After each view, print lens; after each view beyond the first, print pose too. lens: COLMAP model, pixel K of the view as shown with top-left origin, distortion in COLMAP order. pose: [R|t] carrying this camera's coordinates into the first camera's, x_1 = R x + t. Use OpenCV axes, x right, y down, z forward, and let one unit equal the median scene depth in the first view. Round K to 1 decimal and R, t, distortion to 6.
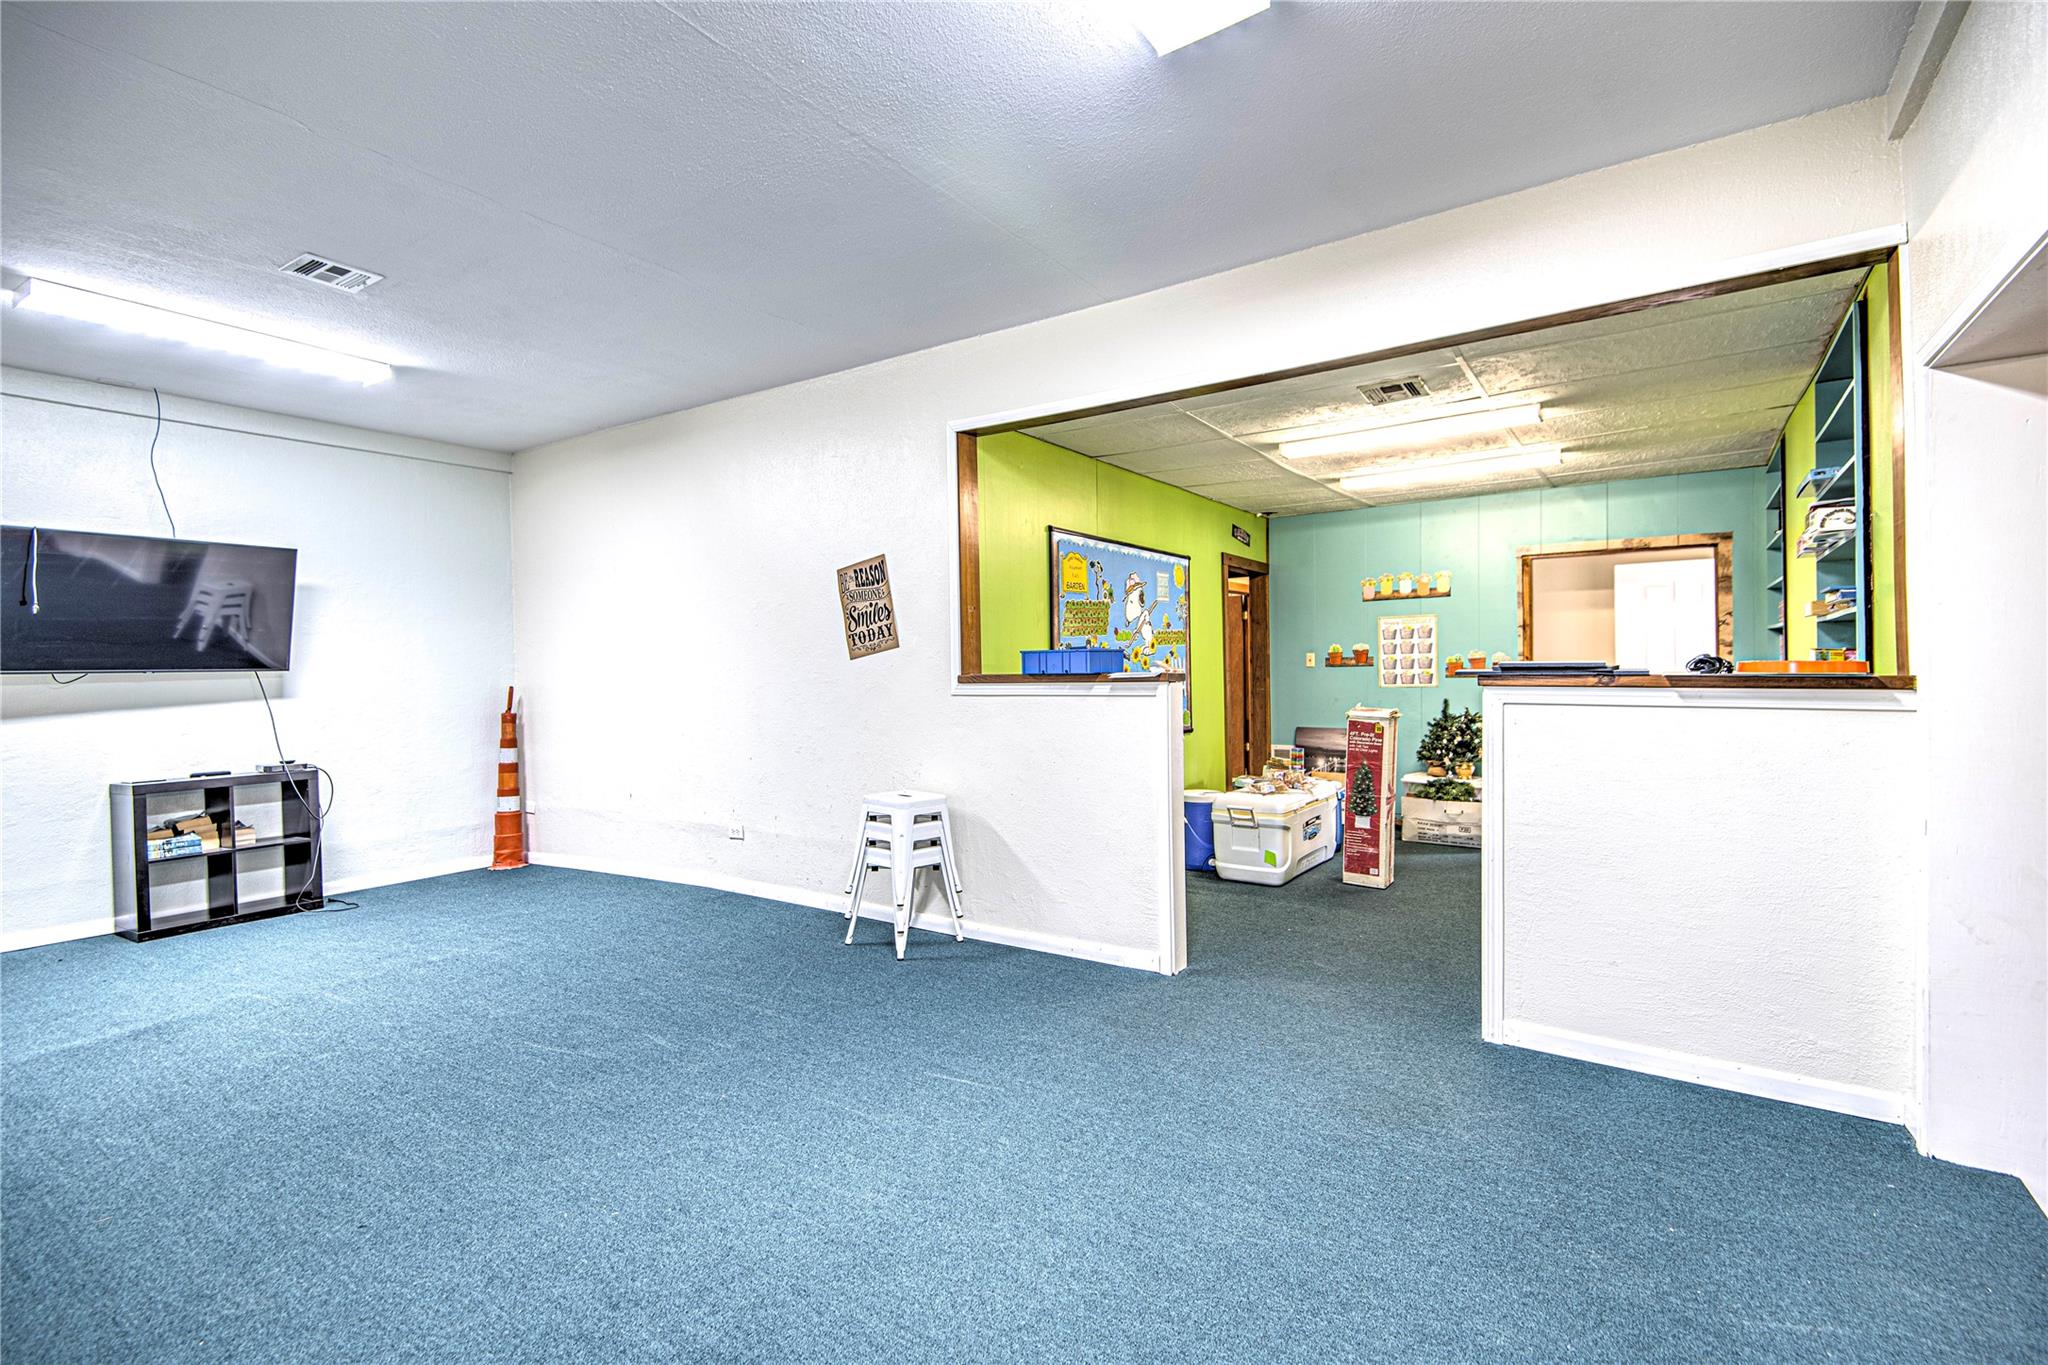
lens RADIAL K [[907.6, 0, 1024.0], [0, 907.6, 682.5], [0, 0, 1]] dist [0.016155, -0.000247]
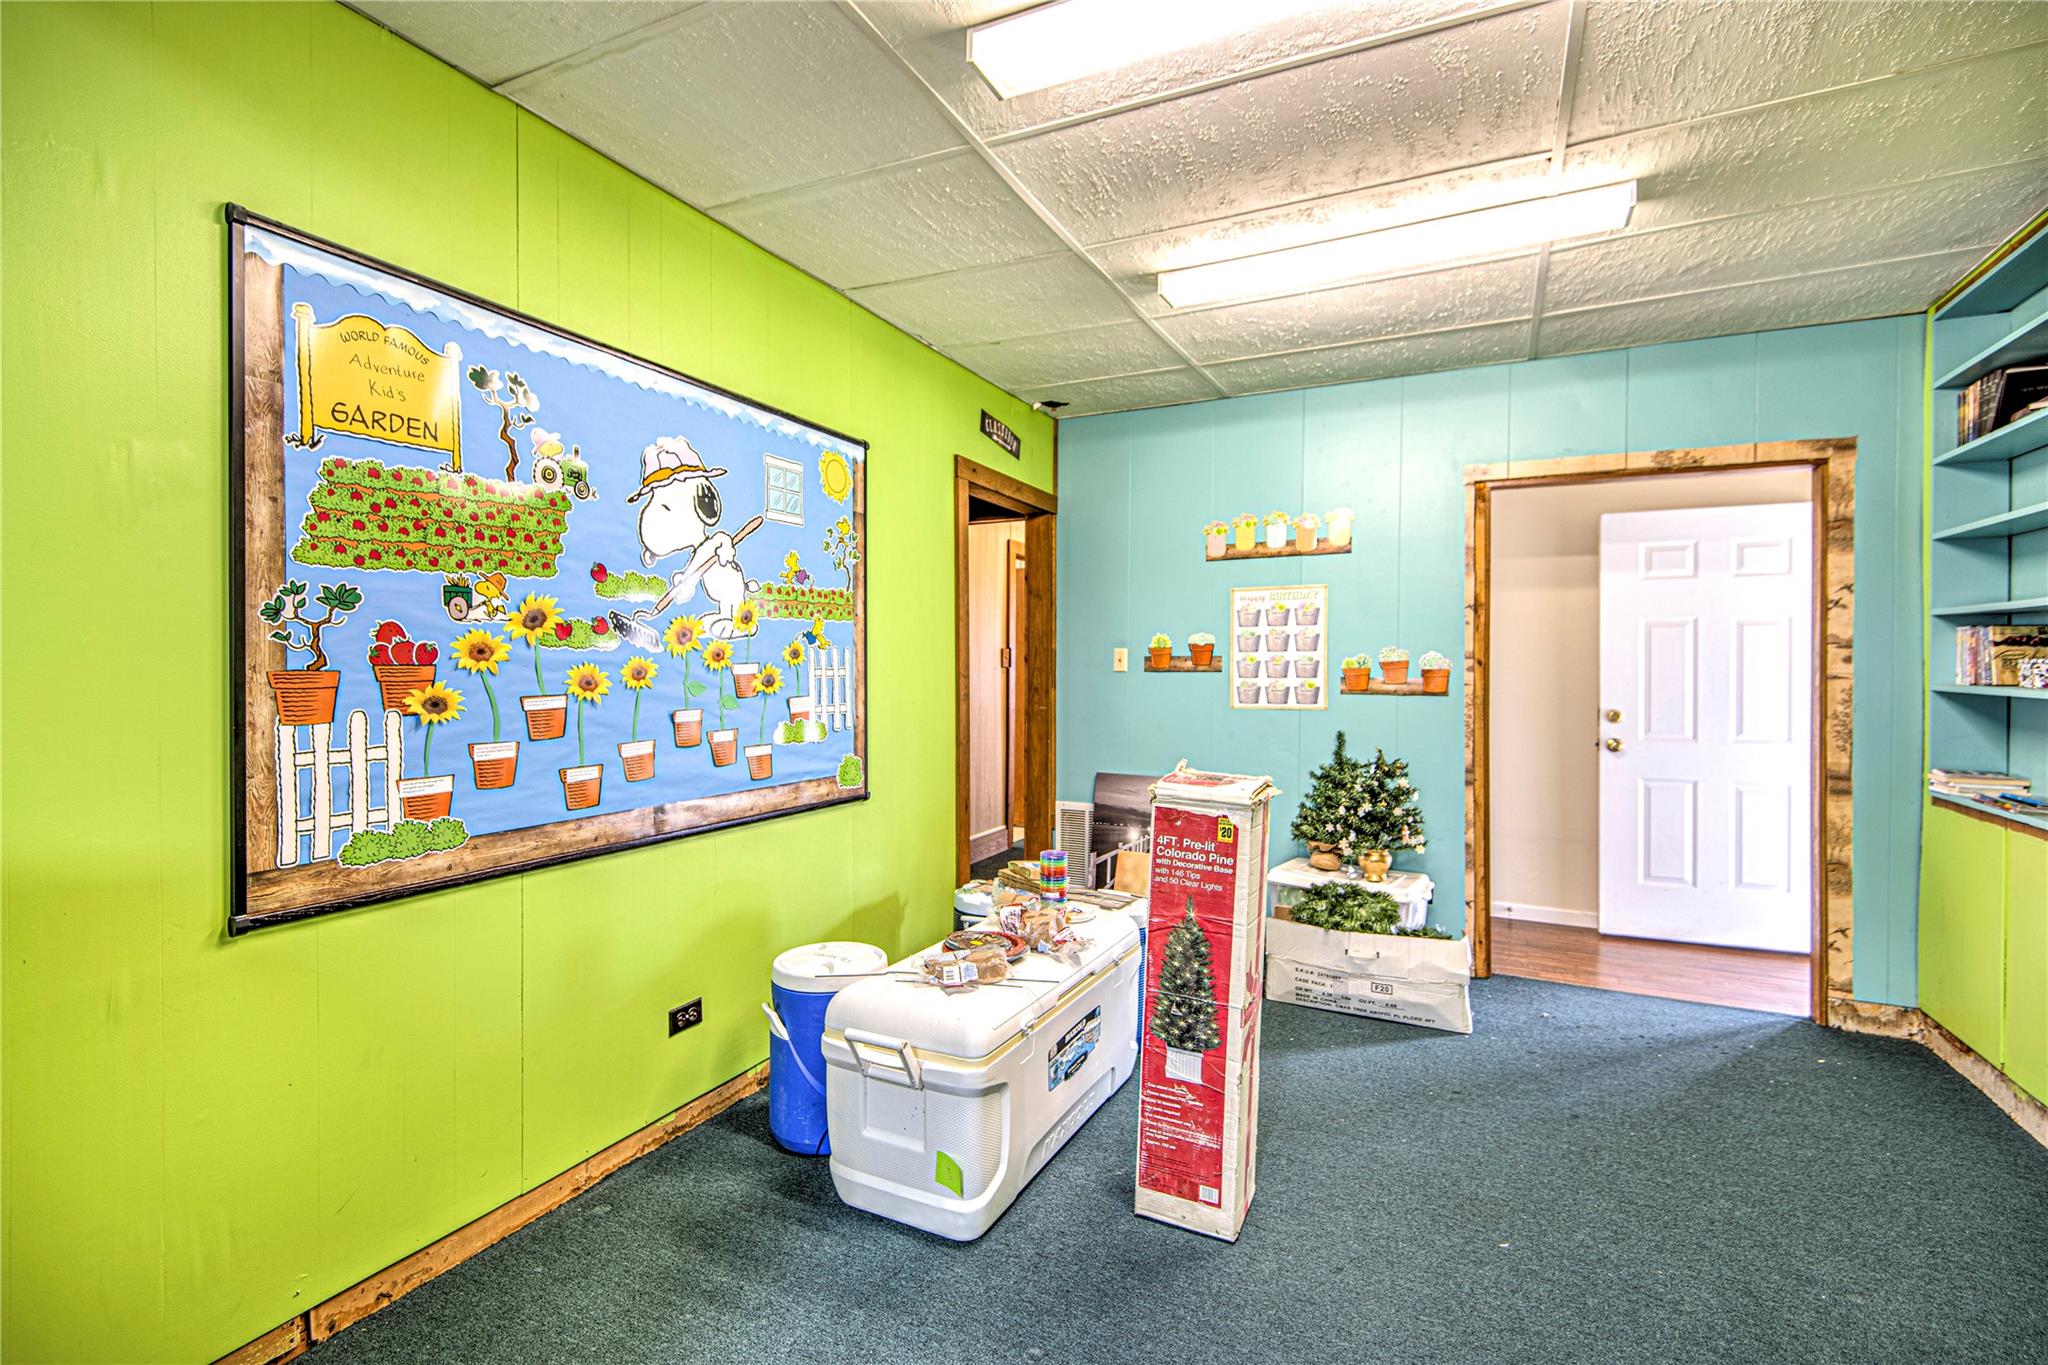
lens RADIAL K [[907.6, 0, 1024.0], [0, 907.6, 682.5], [0, 0, 1]] dist [0.016155, -0.000247]
pose [[0.989078, 0.016668, 0.146445, 0.189184], [-0.016755, 0.999859, -0.000637, -0.009517], [-0.146435, -0.001823, 0.989219, 0.482441]]
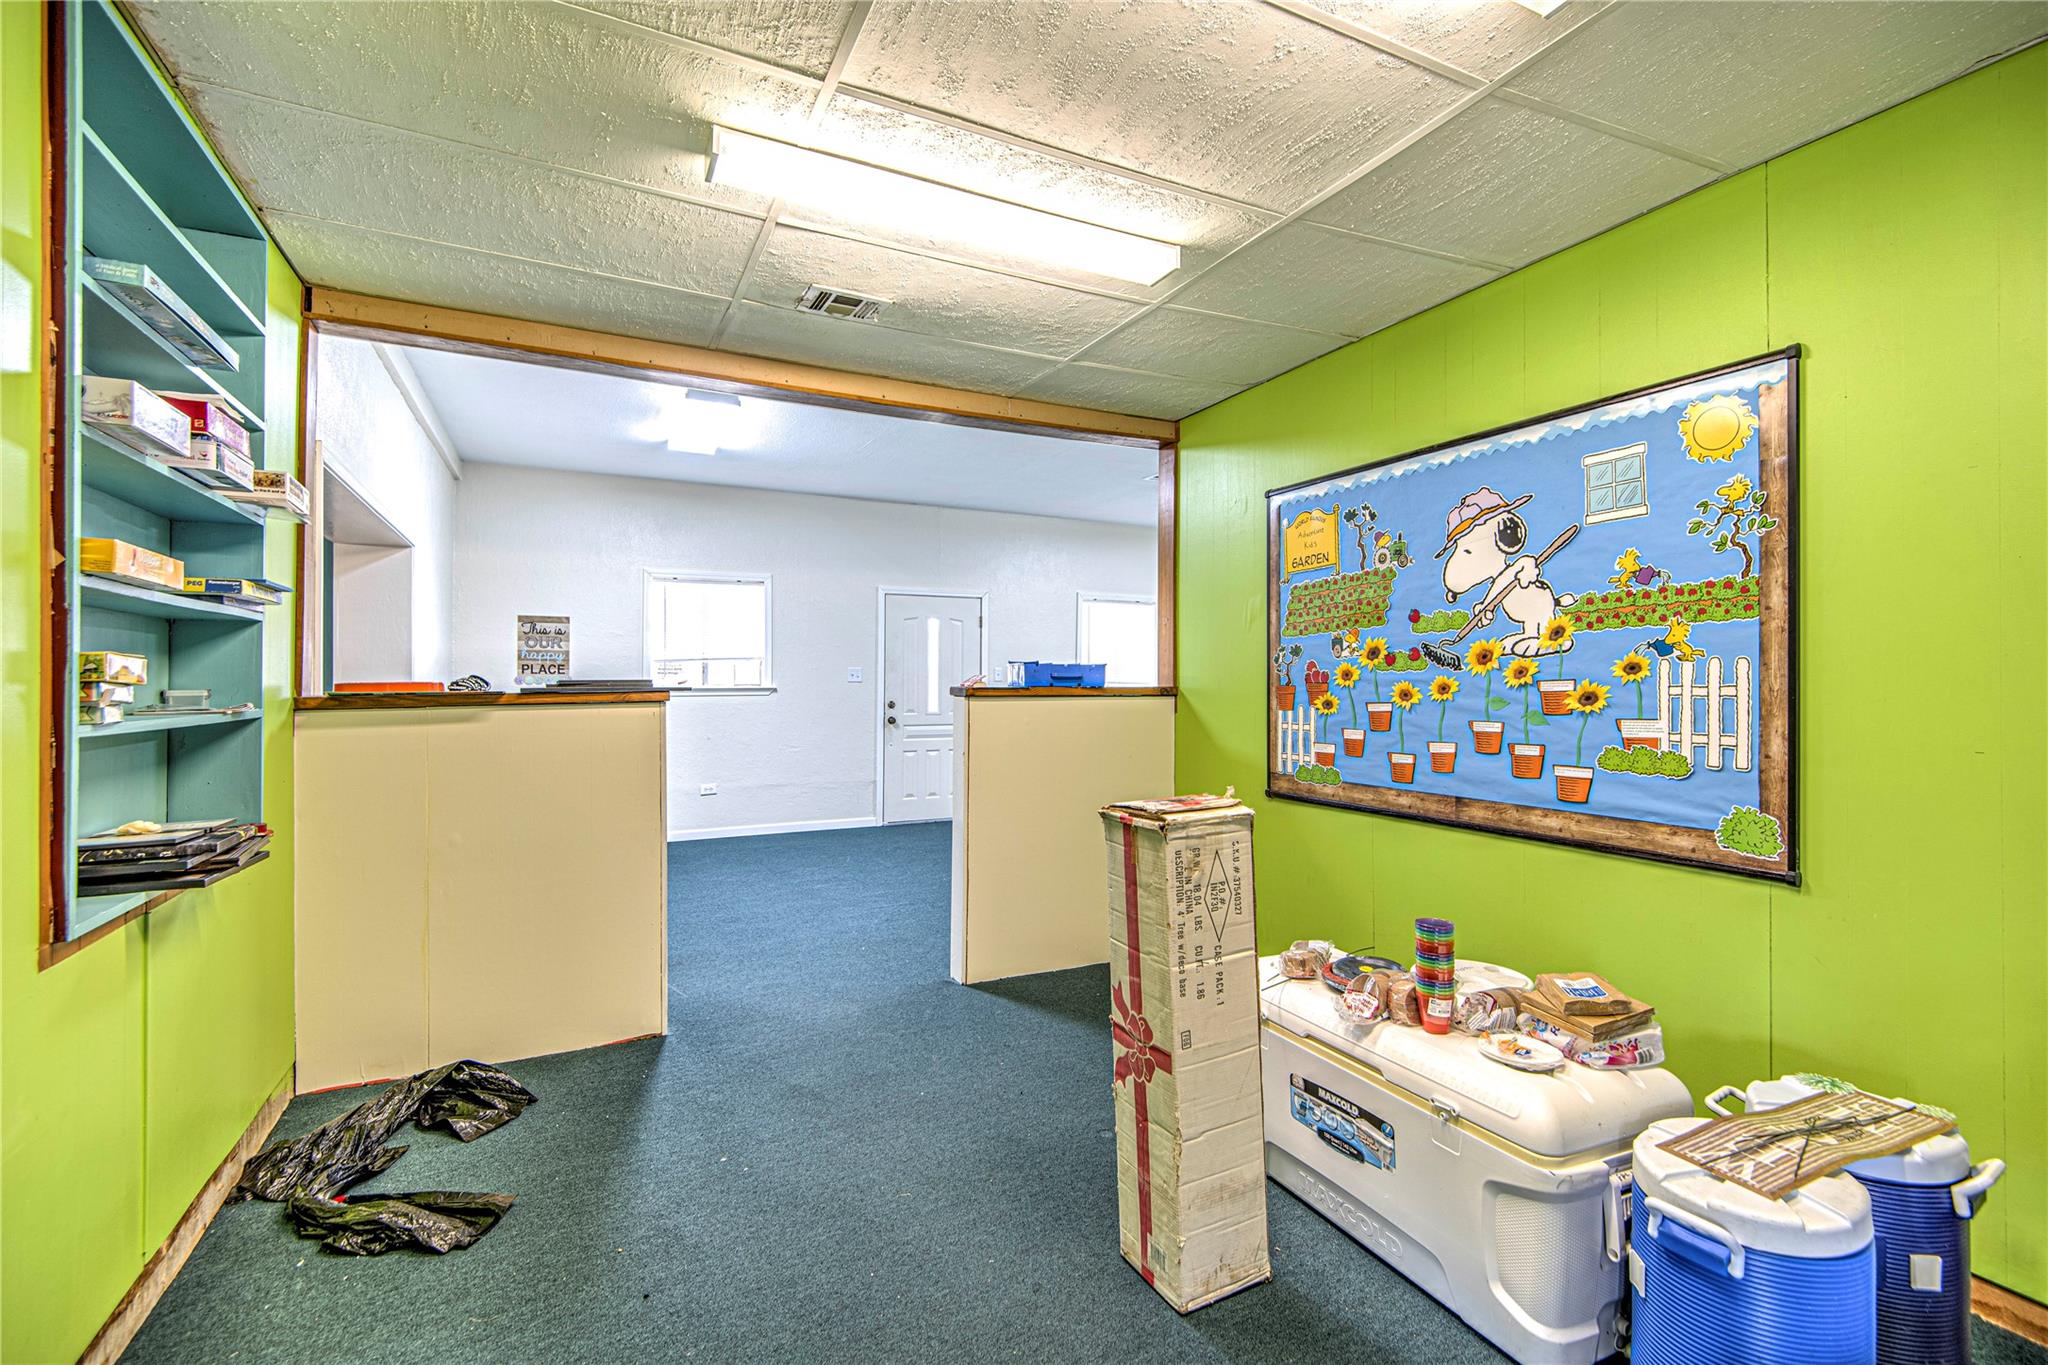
lens RADIAL K [[907.6, 0, 1024.0], [0, 907.6, 682.5], [0, 0, 1]] dist [0.016155, -0.000247]
pose [[-0.484019, 0.014372, -0.874940, 0.581950], [-0.007289, 0.999764, 0.020455, -0.021456], [0.875027, 0.016277, -0.483800, 0.882507]]
